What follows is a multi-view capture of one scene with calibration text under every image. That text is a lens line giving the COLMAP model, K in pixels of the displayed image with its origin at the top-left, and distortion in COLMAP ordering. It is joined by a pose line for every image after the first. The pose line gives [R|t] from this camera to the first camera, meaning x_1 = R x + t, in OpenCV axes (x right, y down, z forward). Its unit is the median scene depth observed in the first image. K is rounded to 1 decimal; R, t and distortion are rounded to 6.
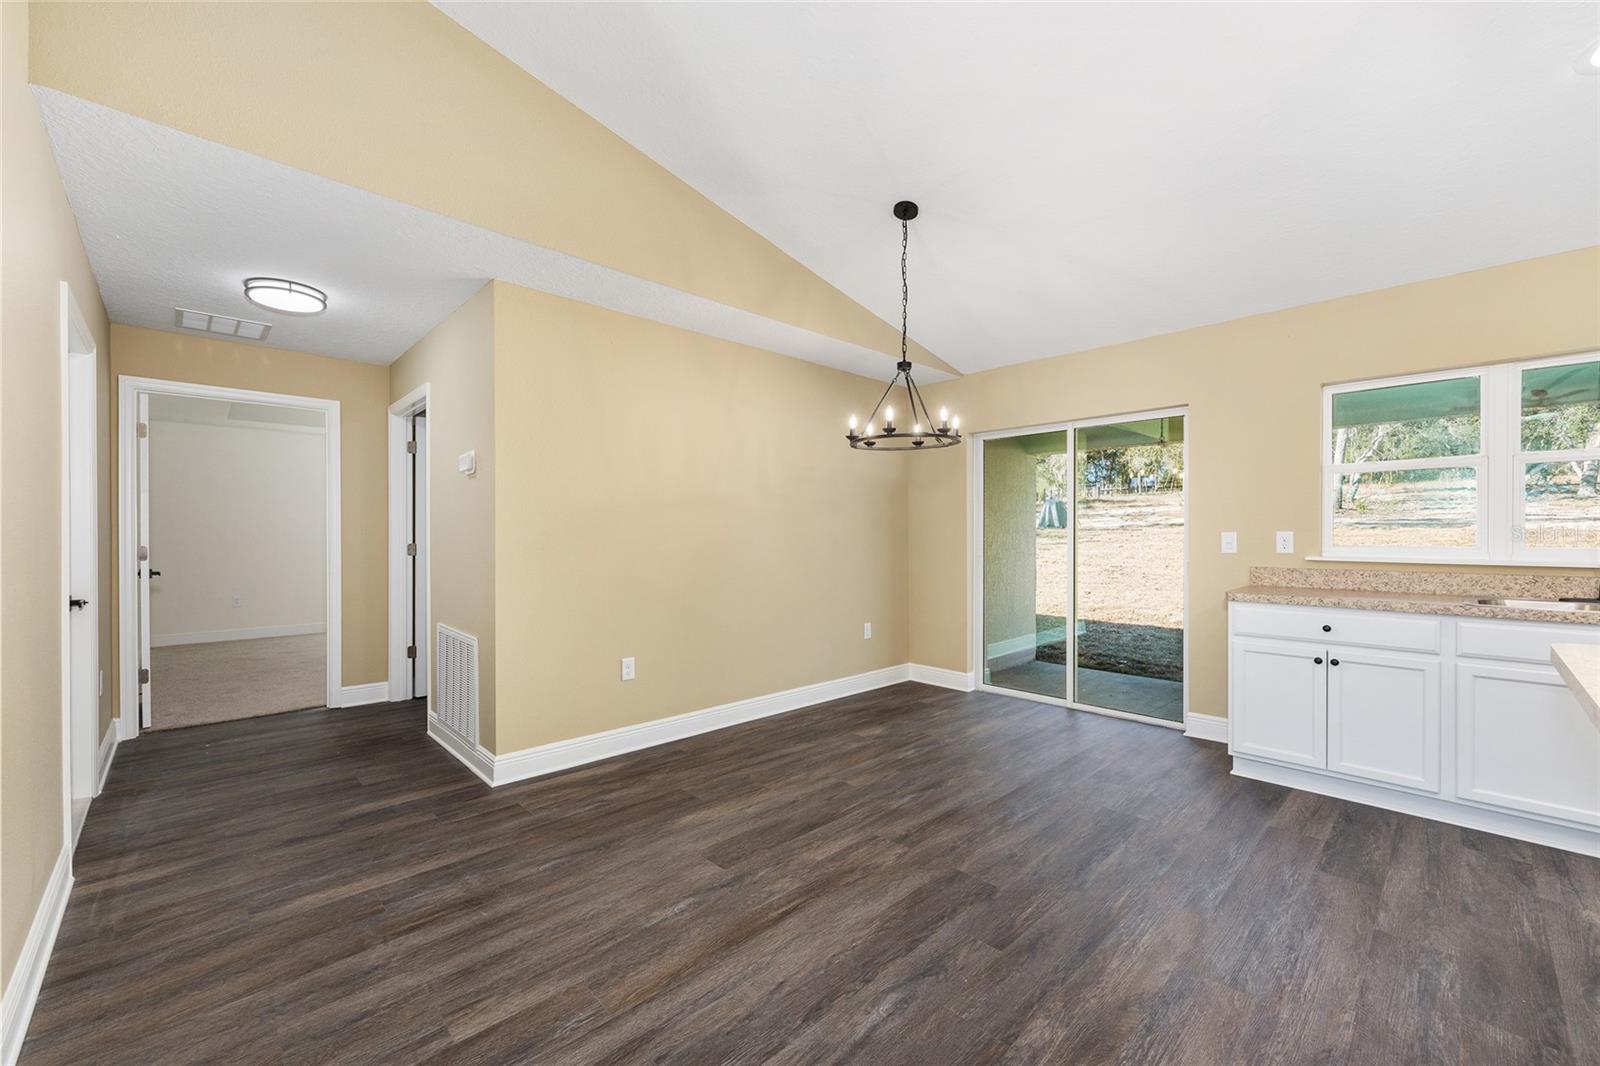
lens RADIAL K [[642.3, 0, 799.3], [0, 642.3, 536.6], [0, 0, 1]] dist [-0.002791, 0.001113]
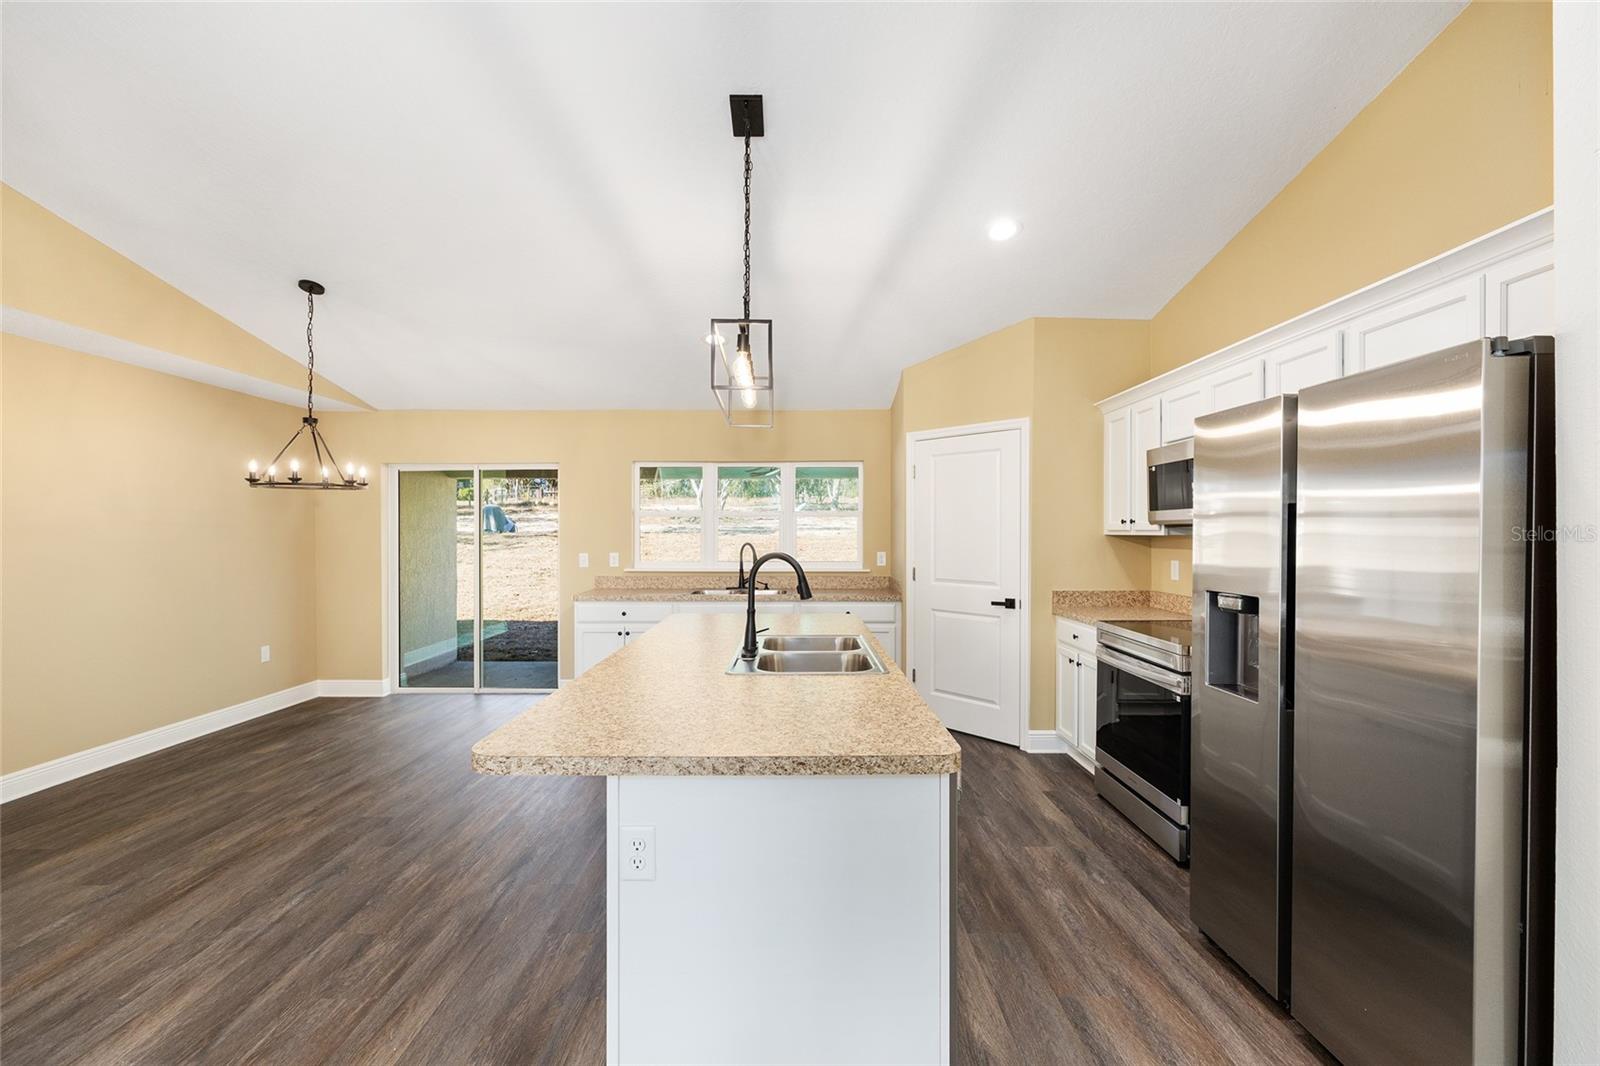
lens RADIAL K [[642.3, 0, 803.0], [0, 642.3, 537.0], [0, 0, 1]] dist [-0.002791, 0.001113]
pose [[0.684987, -0.003632, 0.728546, -0.074289], [0.001712, 0.999993, 0.003376, -0.057917], [-0.728553, -0.001066, 0.684989, -0.457001]]
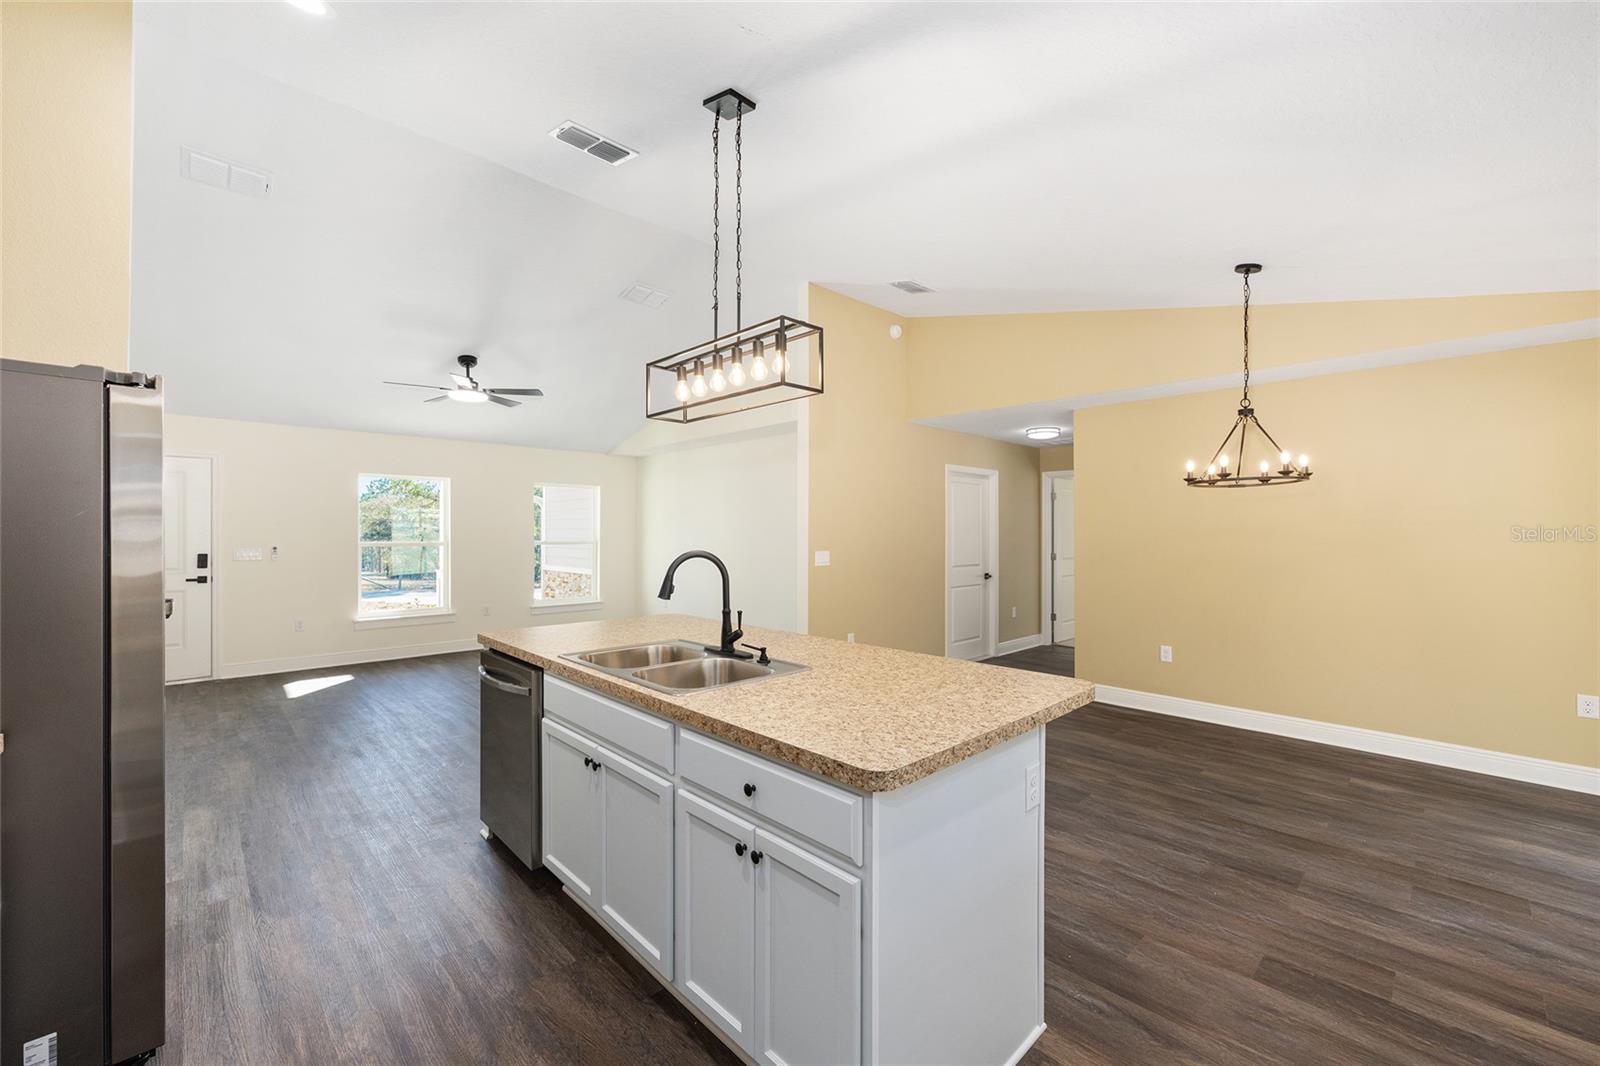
lens RADIAL K [[642.3, 0, 801.7], [0, 642.3, 533.2], [0, 0, 1]] dist [-0.002791, 0.001113]
pose [[-0.001107, 0.000685, -0.999999, 1.277257], [-0.003813, 0.999992, 0.000689, -0.058619], [0.999992, 0.003814, -0.001105, 0.250416]]
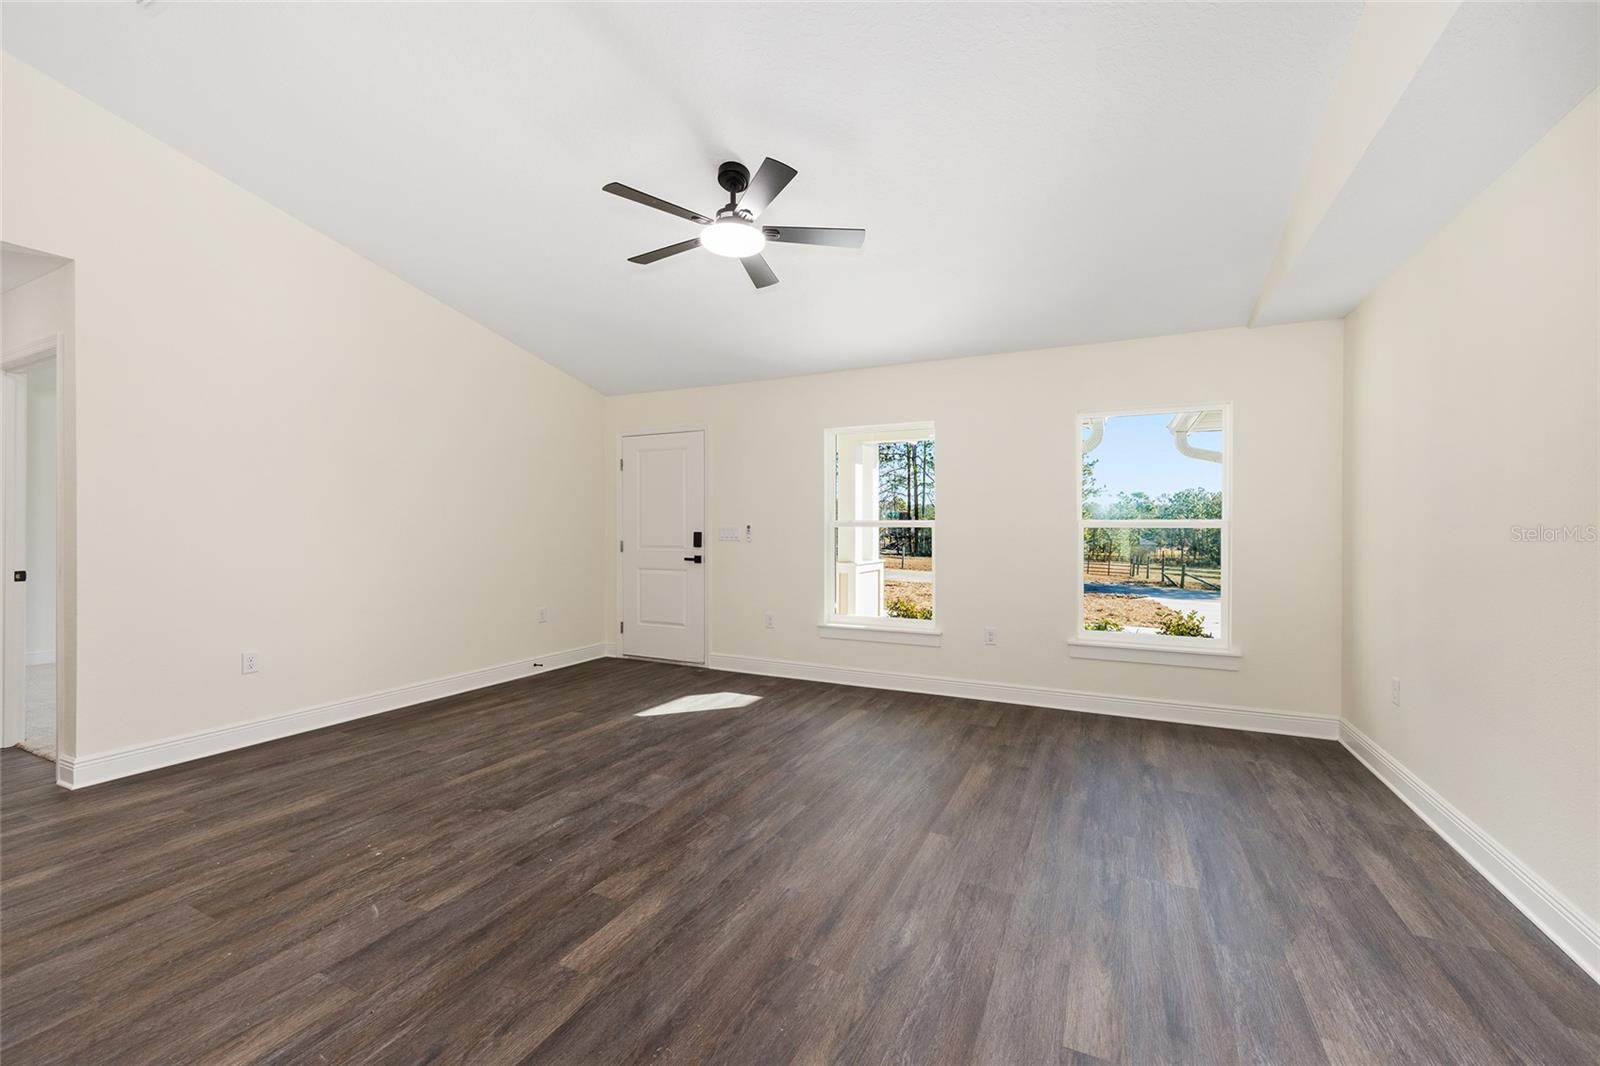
lens RADIAL K [[642.3, 0, 799.0], [0, 642.3, 530.0], [0, 0, 1]] dist [-0.002791, 0.001113]
pose [[-0.939205, -0.001430, -0.343354, -0.287632], [-0.002544, 0.999993, 0.002795, -0.000451], [0.343348, 0.003498, -0.939202, 0.261251]]
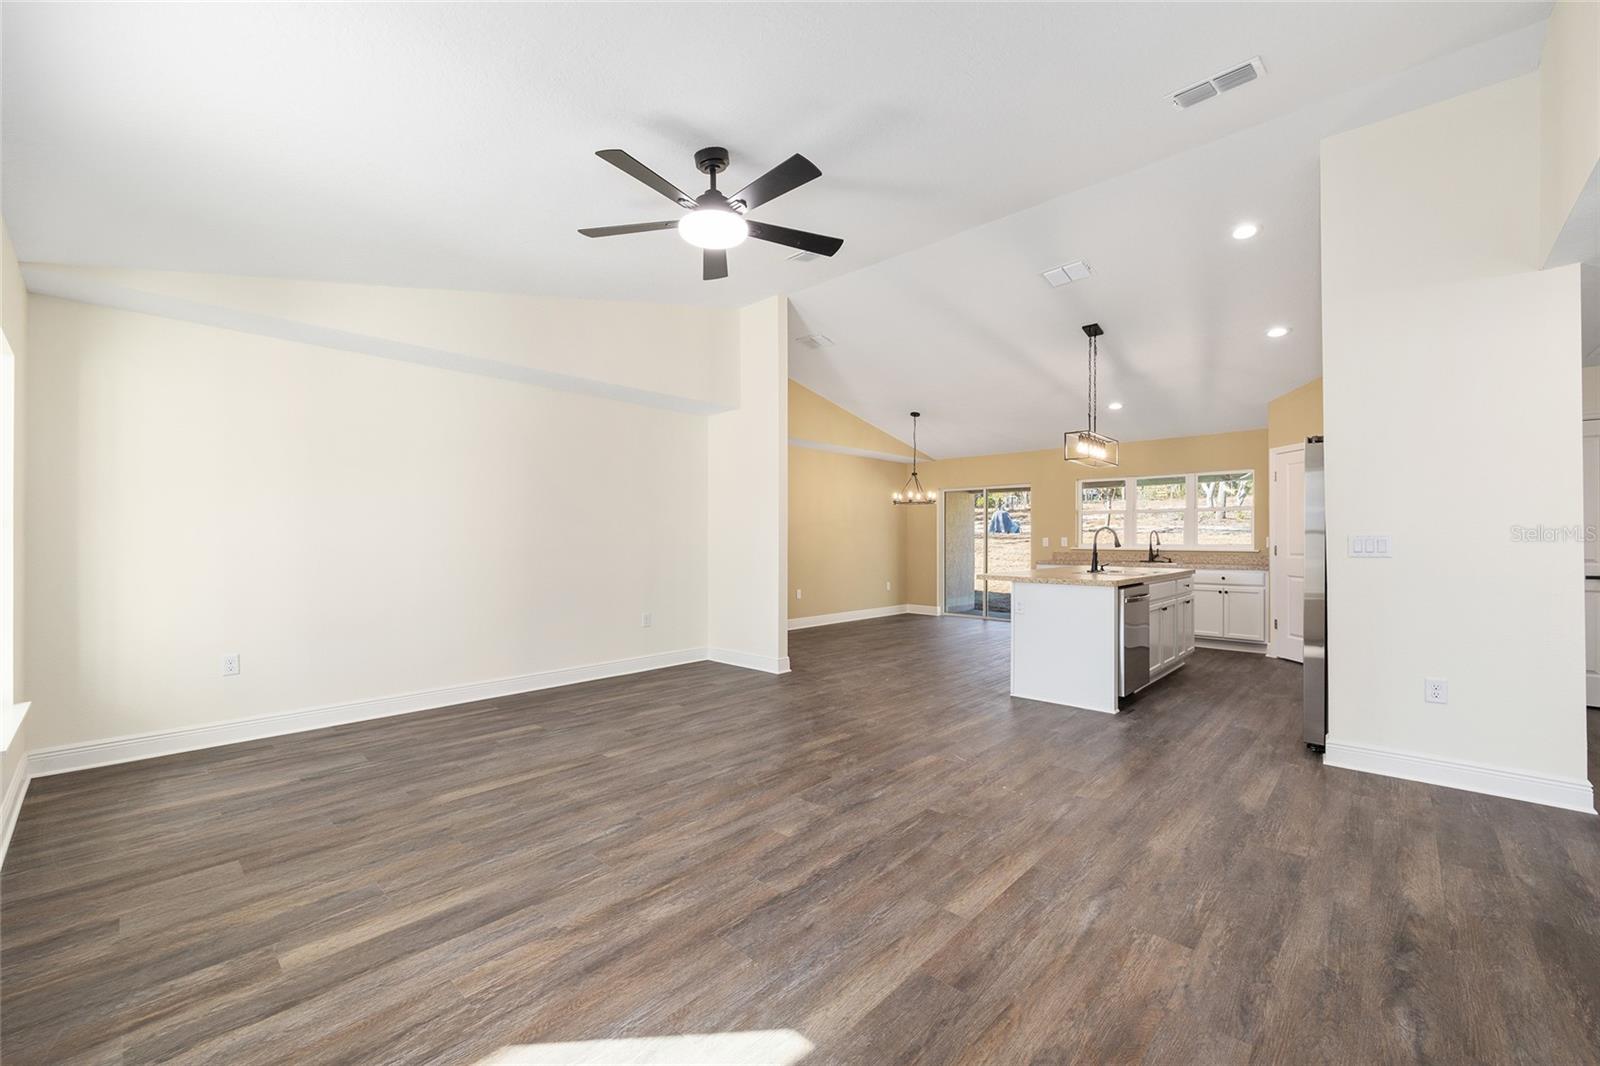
lens RADIAL K [[642.3, 0, 803.0], [0, 642.3, 536.9], [0, 0, 1]] dist [-0.002791, 0.001113]
pose [[0.998278, 0.001912, 0.058634, -0.452902], [-0.001616, 0.999986, -0.005082, 0.004168], [-0.058643, 0.004979, 0.998267, -1.613922]]
